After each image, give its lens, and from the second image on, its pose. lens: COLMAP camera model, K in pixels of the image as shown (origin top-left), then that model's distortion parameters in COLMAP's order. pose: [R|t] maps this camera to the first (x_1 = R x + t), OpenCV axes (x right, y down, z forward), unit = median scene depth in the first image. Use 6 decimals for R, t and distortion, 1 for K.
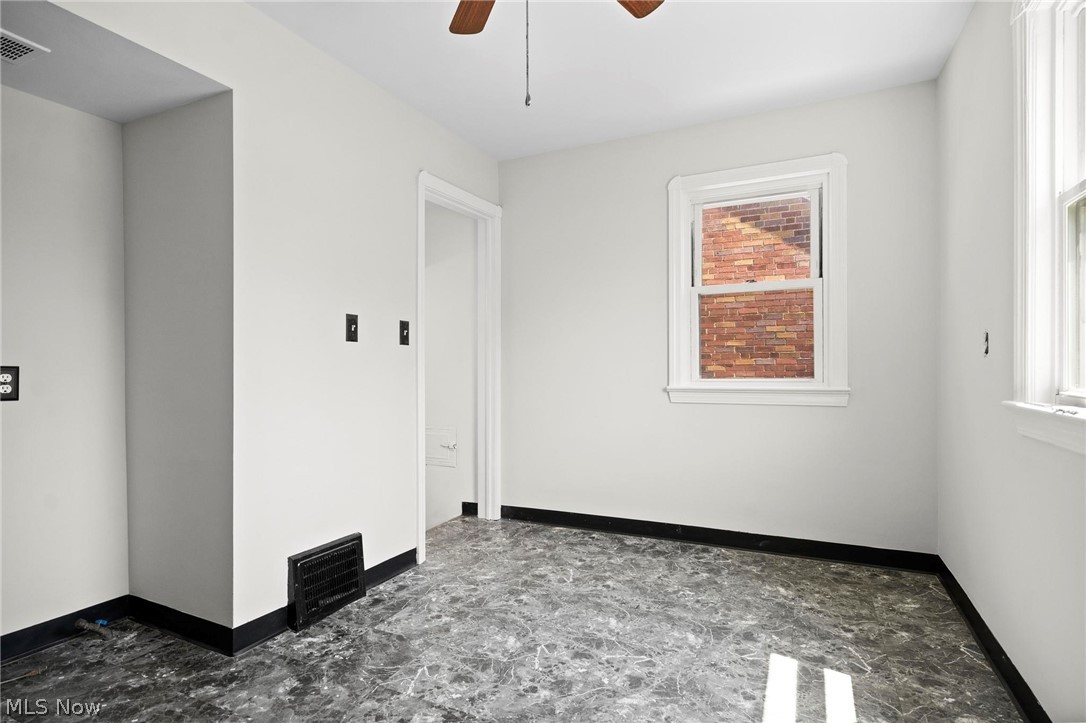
lens RADIAL K [[552.2, 0, 538.5], [0, 552.2, 365.6], [0, 0, 1]] dist [-0.002621, -0.000942]
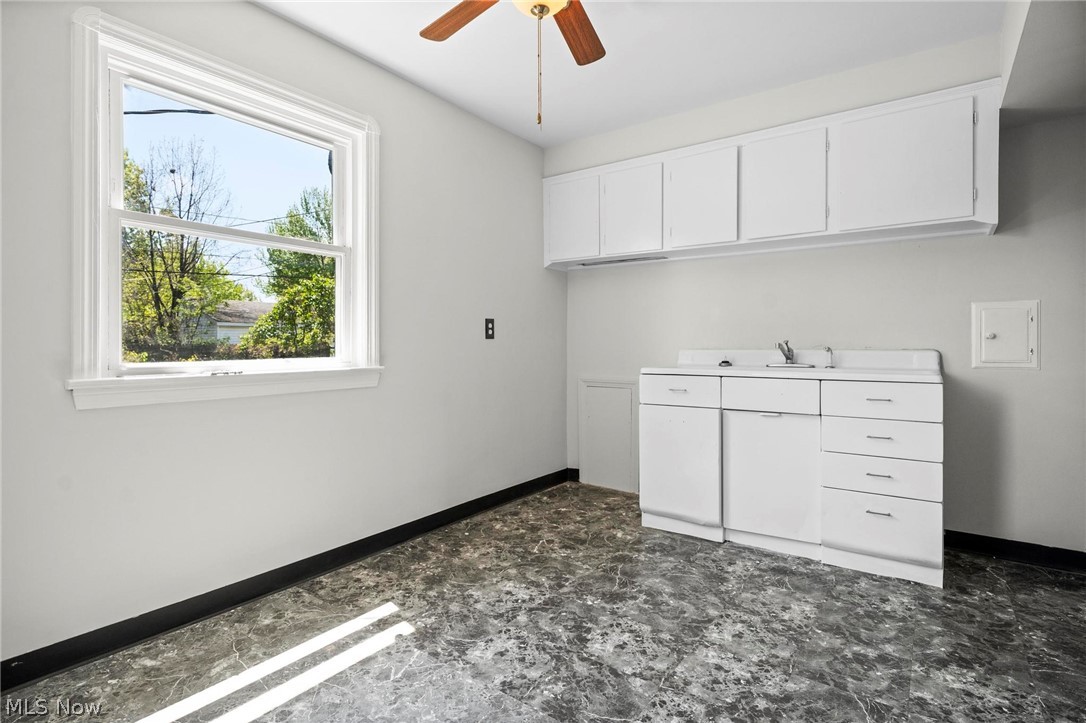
lens RADIAL K [[552.2, 0, 540.1], [0, 552.2, 353.0], [0, 0, 1]] dist [-0.002621, -0.000942]
pose [[-0.986573, 0.002389, 0.163303, -0.113735], [0.004878, 0.999878, 0.014839, 0.001555], [-0.163248, 0.015436, -0.986464, 1.171404]]
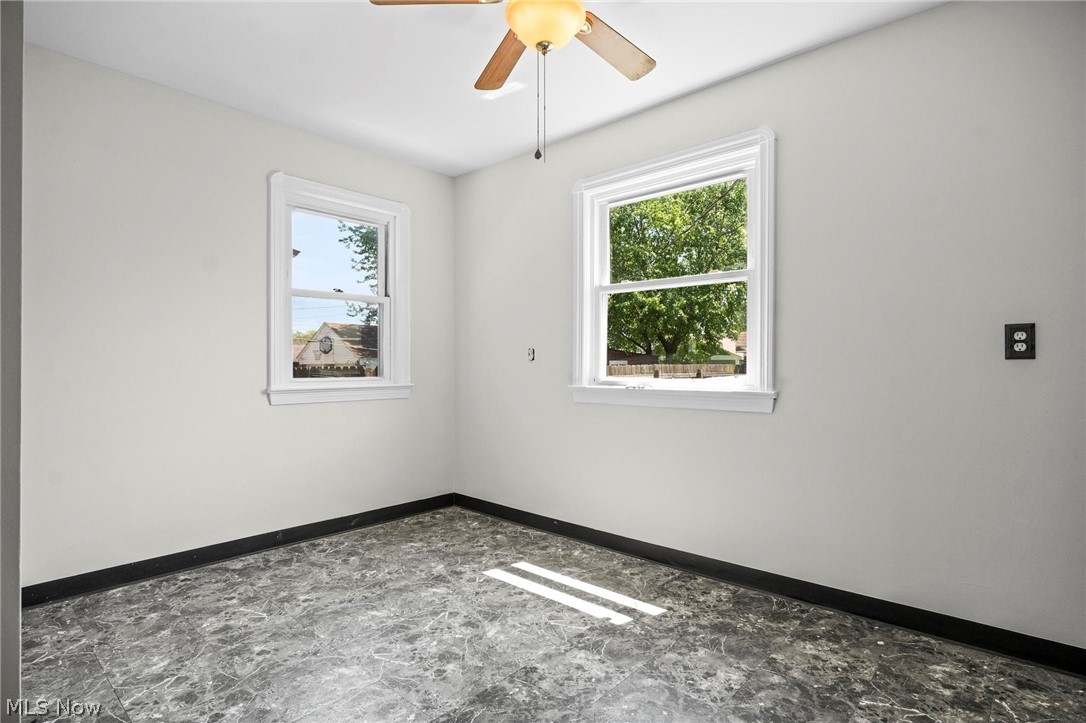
lens RADIAL K [[552.2, 0, 535.6], [0, 552.2, 362.0], [0, 0, 1]] dist [-0.002621, -0.000942]
pose [[0.290624, 0.008800, 0.956797, -0.658790], [-0.002575, 0.999961, -0.008415, -0.001327], [-0.956834, -0.000018, 0.290636, 0.345328]]
